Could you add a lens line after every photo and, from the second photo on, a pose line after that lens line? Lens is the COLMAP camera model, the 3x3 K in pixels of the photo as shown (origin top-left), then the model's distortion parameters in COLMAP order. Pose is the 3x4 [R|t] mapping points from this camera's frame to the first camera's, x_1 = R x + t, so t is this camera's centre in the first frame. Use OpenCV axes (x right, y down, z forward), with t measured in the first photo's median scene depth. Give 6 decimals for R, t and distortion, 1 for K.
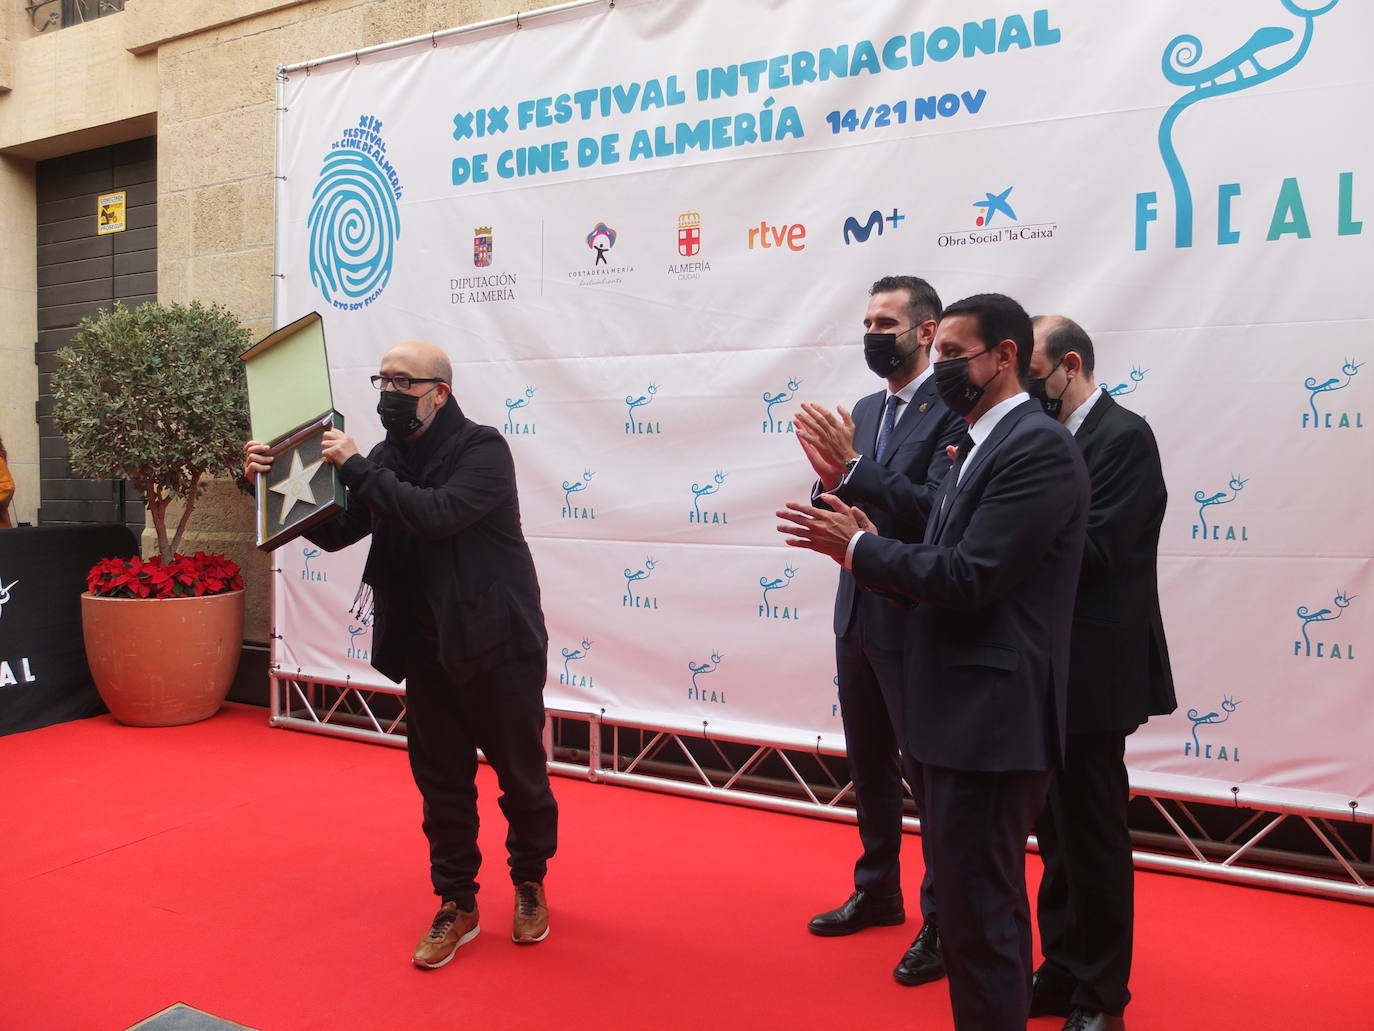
lens RADIAL K [[1112.6, 0, 706.0], [0, 1112.6, 504.6], [0, 0, 1]] dist [-0.072614, 0.063173]
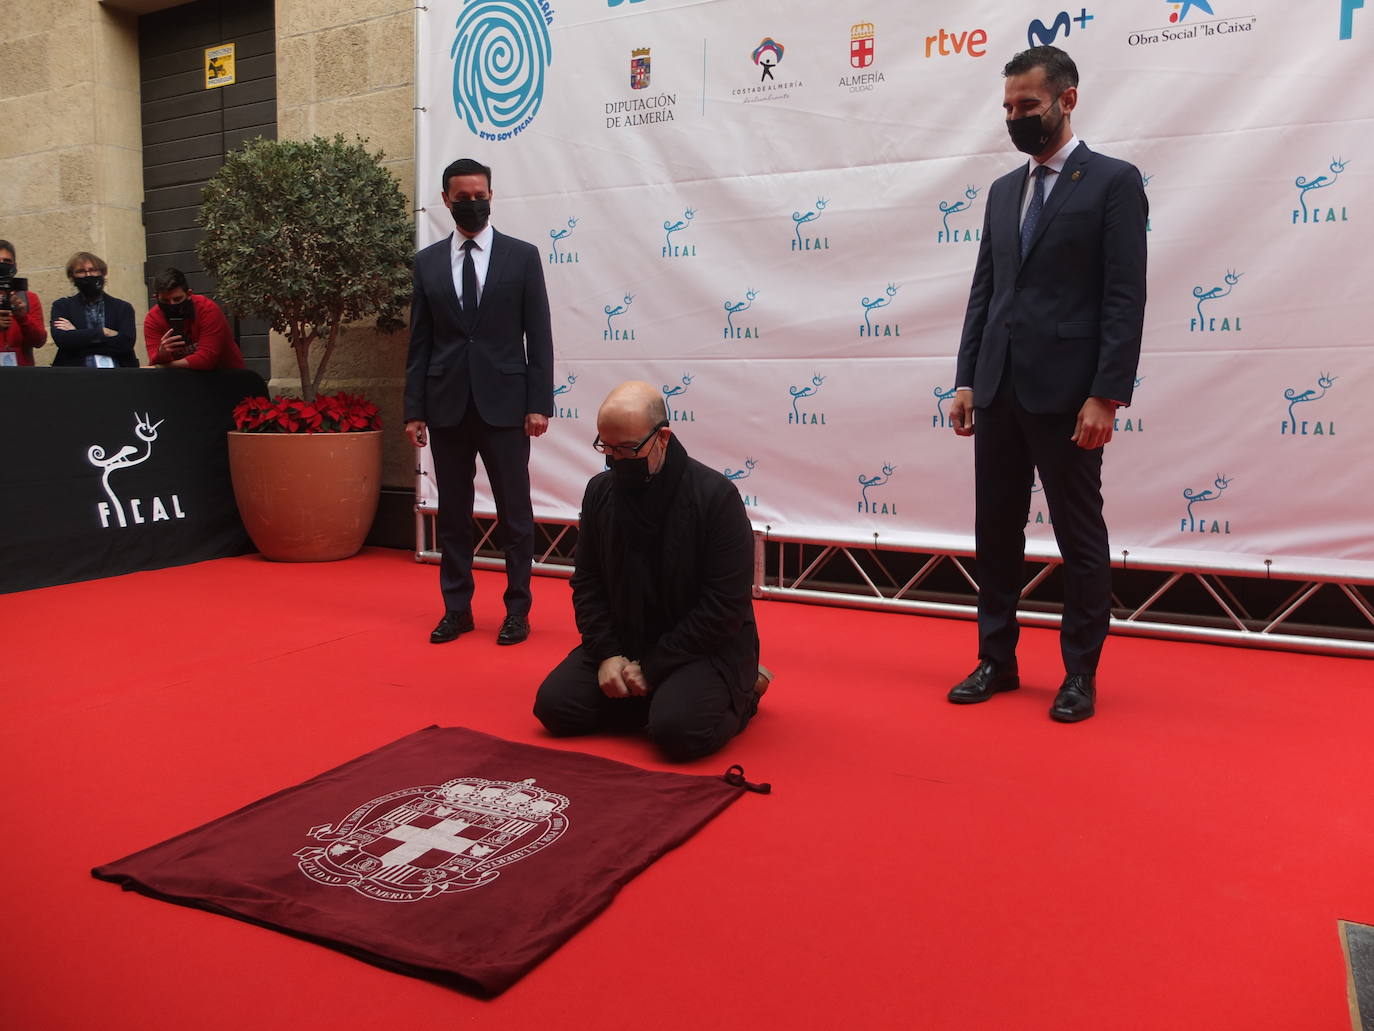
lens RADIAL K [[1112.6, 0, 715.2], [0, 1112.6, 492.5], [0, 0, 1]] dist [-0.072614, 0.063173]
pose [[0.999973, -0.004702, -0.005628, -0.126482], [0.005023, 0.998279, 0.058428, 0.088040], [0.005344, -0.058454, 0.998276, -0.014189]]
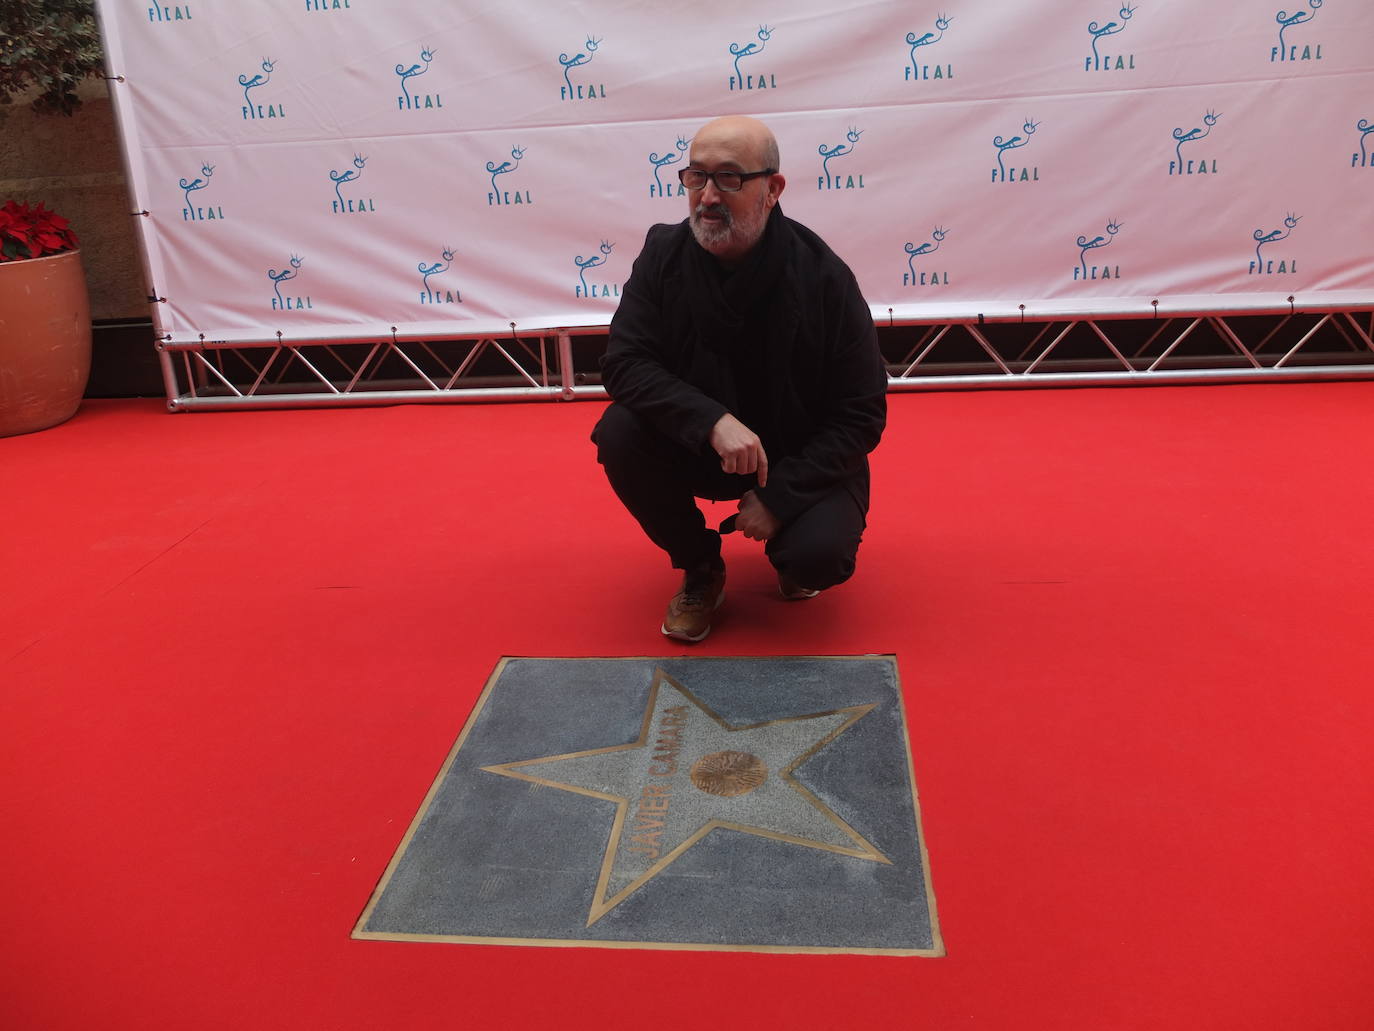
lens RADIAL K [[1112.6, 0, 695.0], [0, 1112.6, 509.0], [0, 0, 1]] dist [-0.072614, 0.063173]
pose [[0.925198, -0.173254, 0.337626, -0.355345], [0.074020, 0.954999, 0.287224, 0.072352], [-0.372196, -0.240748, 0.896388, 0.127375]]
